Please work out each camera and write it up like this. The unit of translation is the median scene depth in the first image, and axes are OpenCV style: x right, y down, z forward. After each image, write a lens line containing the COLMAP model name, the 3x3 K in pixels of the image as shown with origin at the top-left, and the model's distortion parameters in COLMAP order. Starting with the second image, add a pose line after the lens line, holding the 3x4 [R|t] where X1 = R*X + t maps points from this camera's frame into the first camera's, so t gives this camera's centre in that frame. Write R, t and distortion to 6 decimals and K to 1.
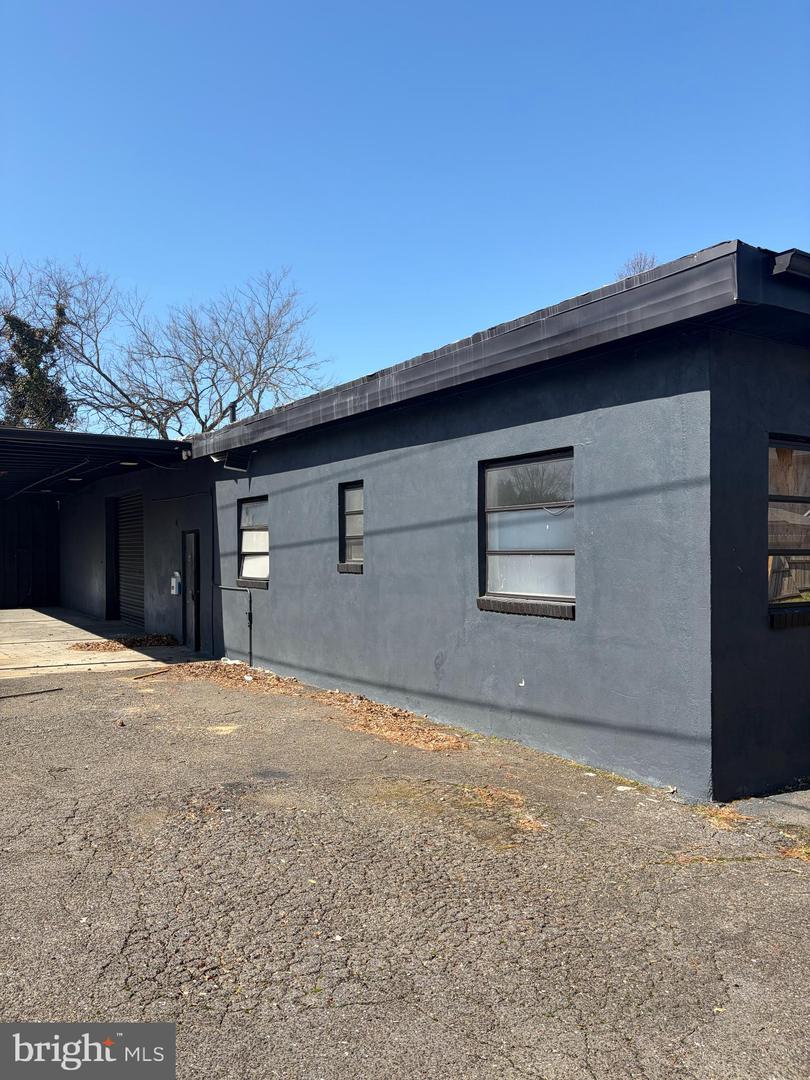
lens RADIAL K [[815.4, 0, 405.0], [0, 815.4, 540.0], [0, 0, 1]] dist [0.067728, 0.000056]
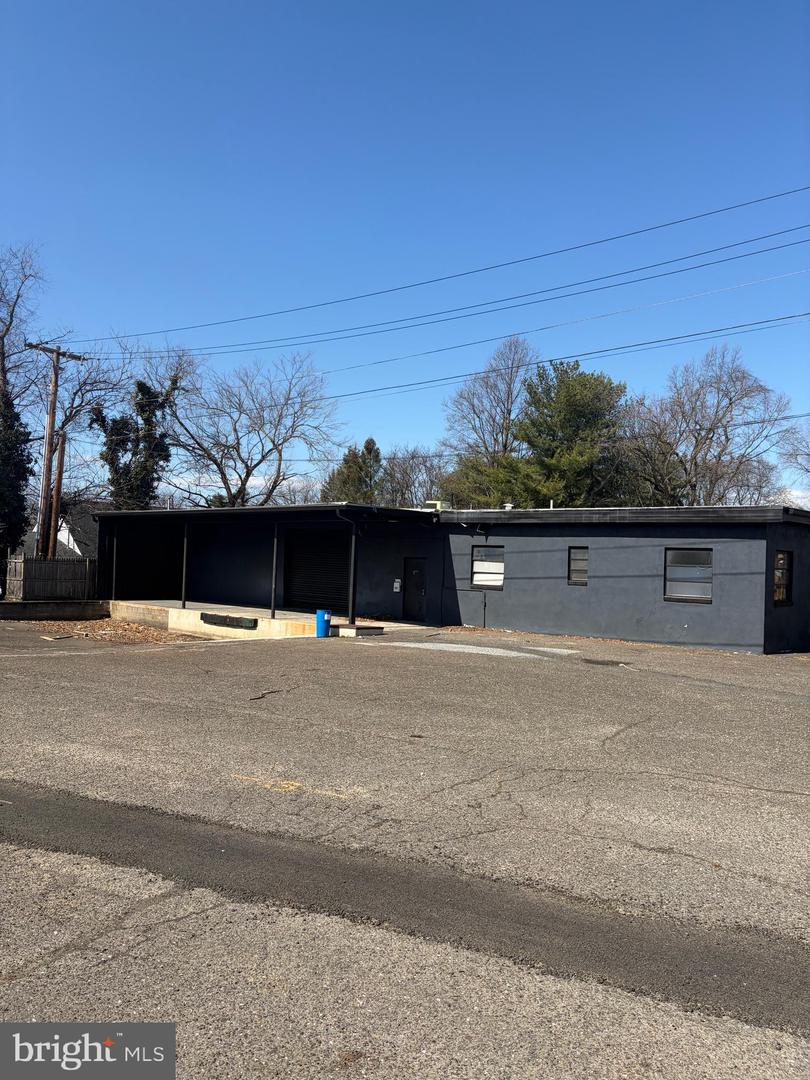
lens RADIAL K [[794.6, 0, 405.0], [0, 794.6, 540.0], [0, 0, 1]] dist [0.144371, -0.396936]
pose [[0.962417, 0.034353, 0.269394, -0.923971], [-0.033984, 0.999404, -0.006034, -0.046706], [-0.269441, -0.003348, 0.963011, -0.863527]]
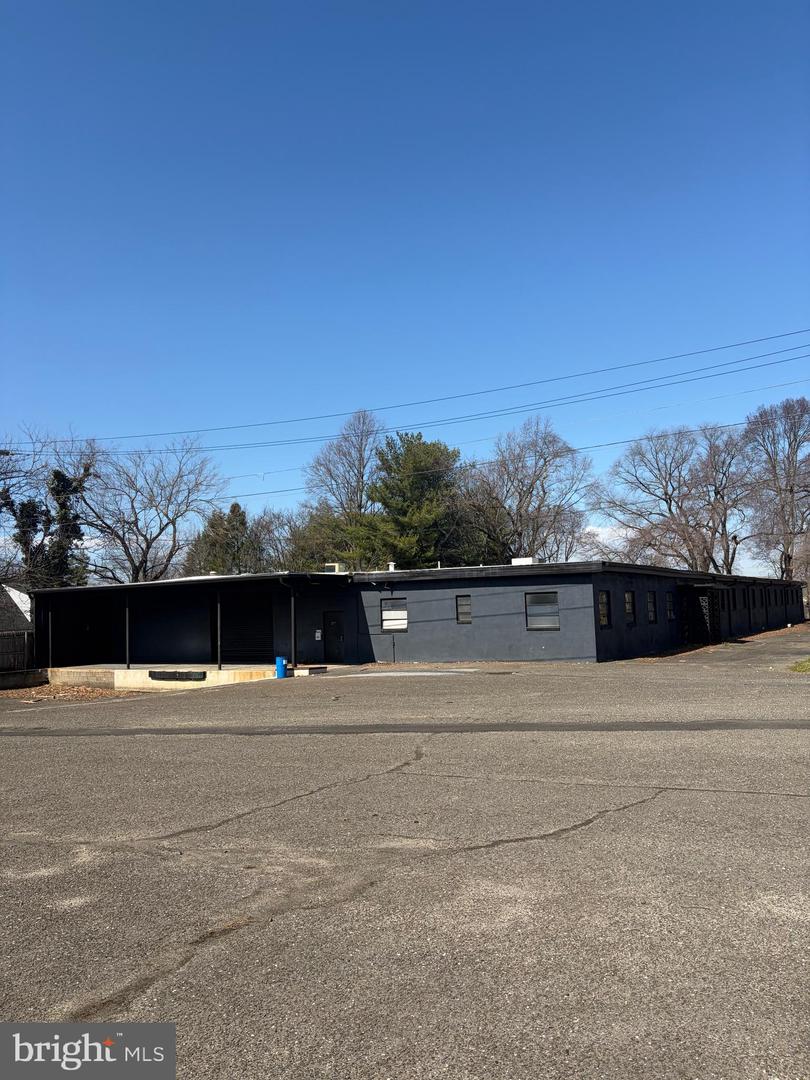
lens RADIAL K [[794.6, 0, 405.0], [0, 794.6, 540.0], [0, 0, 1]] dist [0.144371, -0.396936]
pose [[0.885589, 0.007087, 0.464415, -1.355649], [0.027691, 0.997299, -0.068022, -0.064278], [-0.463643, 0.073100, 0.883002, -1.316642]]
